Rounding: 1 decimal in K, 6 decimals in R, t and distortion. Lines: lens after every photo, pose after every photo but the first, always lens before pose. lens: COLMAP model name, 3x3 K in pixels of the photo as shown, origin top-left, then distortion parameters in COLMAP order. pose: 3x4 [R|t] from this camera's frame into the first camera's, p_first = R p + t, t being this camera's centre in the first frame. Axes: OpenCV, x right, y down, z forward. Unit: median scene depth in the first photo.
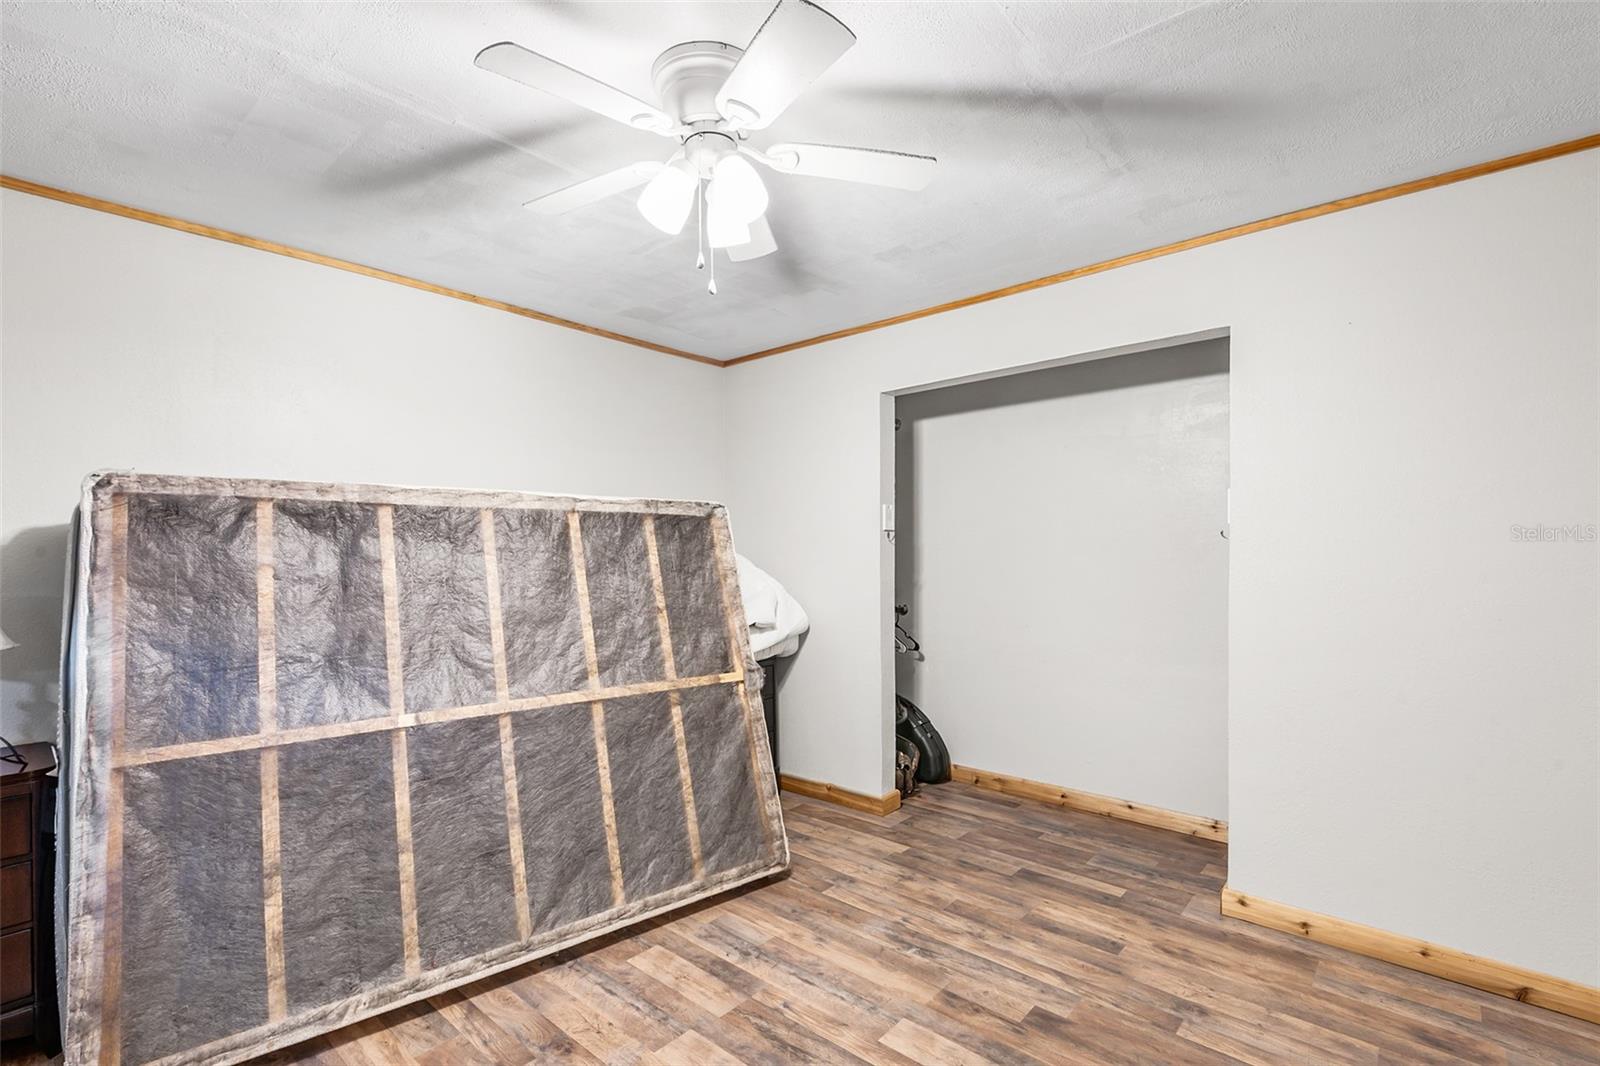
lens RADIAL K [[730.2, 0, 806.8], [0, 730.2, 546.3], [0, 0, 1]] dist [0.031051, -0.018987]
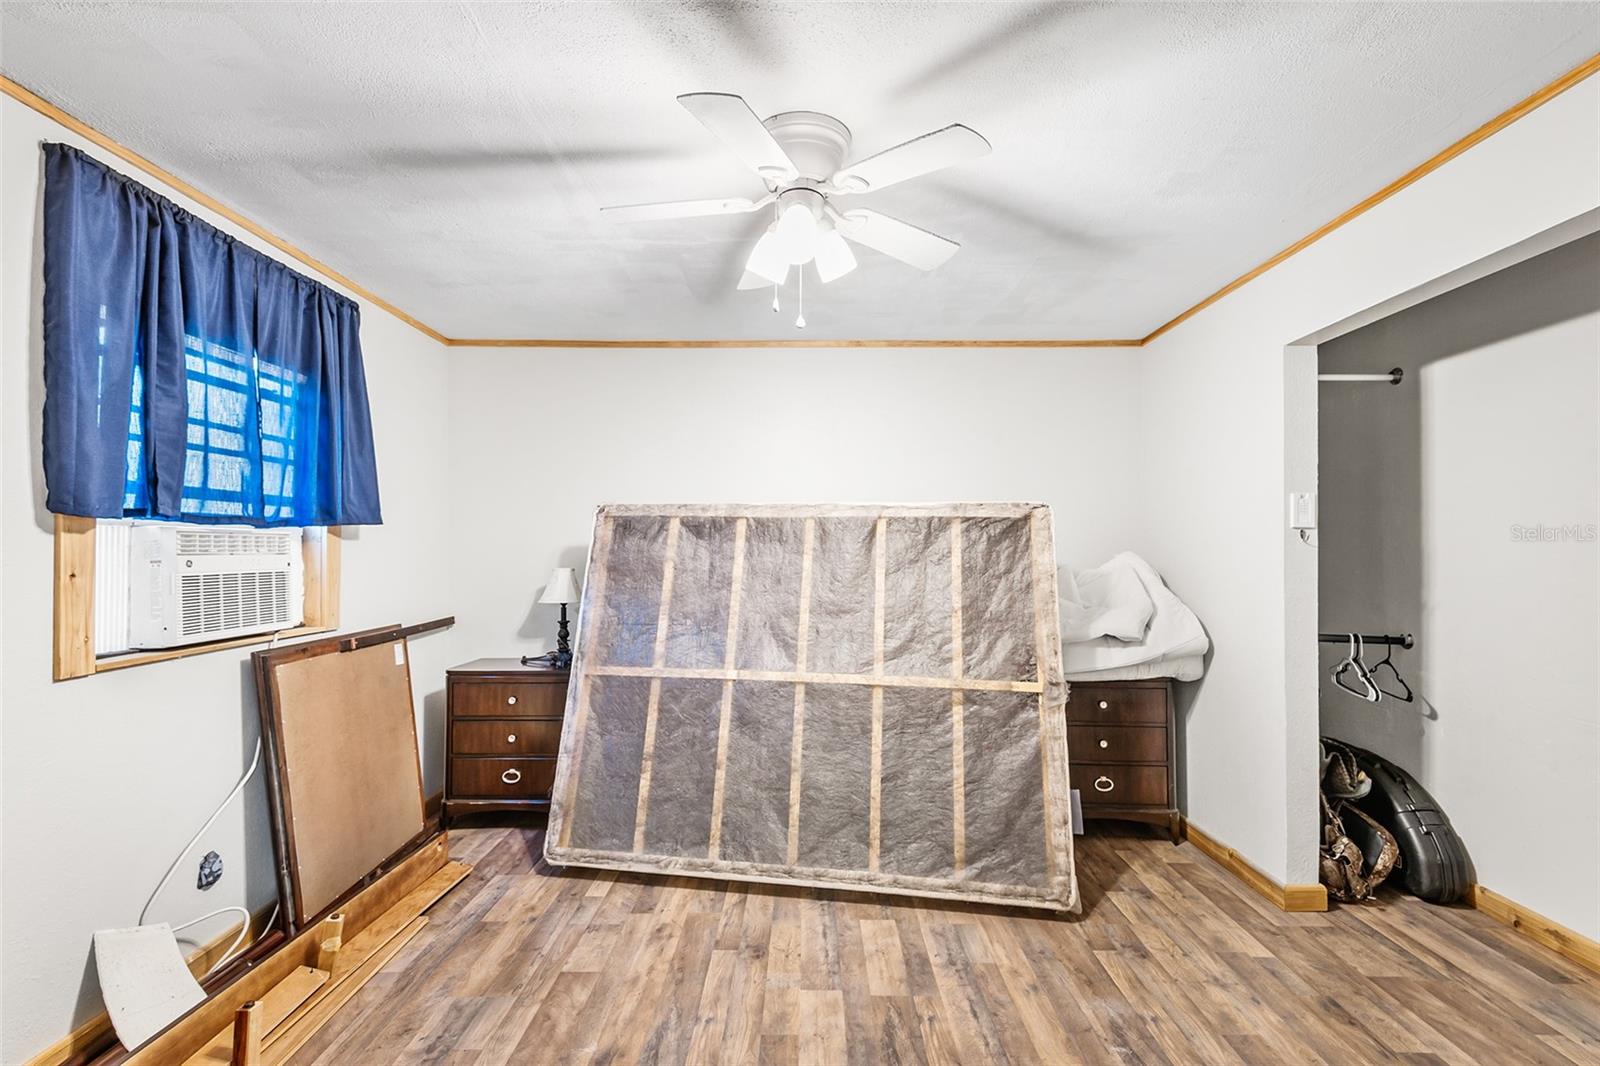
lens RADIAL K [[730.2, 0, 806.5], [0, 730.2, 533.4], [0, 0, 1]] dist [0.031051, -0.018987]
pose [[0.650463, -0.009557, -0.759478, 0.496446], [-0.003047, 0.999880, -0.015192, -0.005108], [0.759532, 0.012196, 0.650356, 0.185041]]
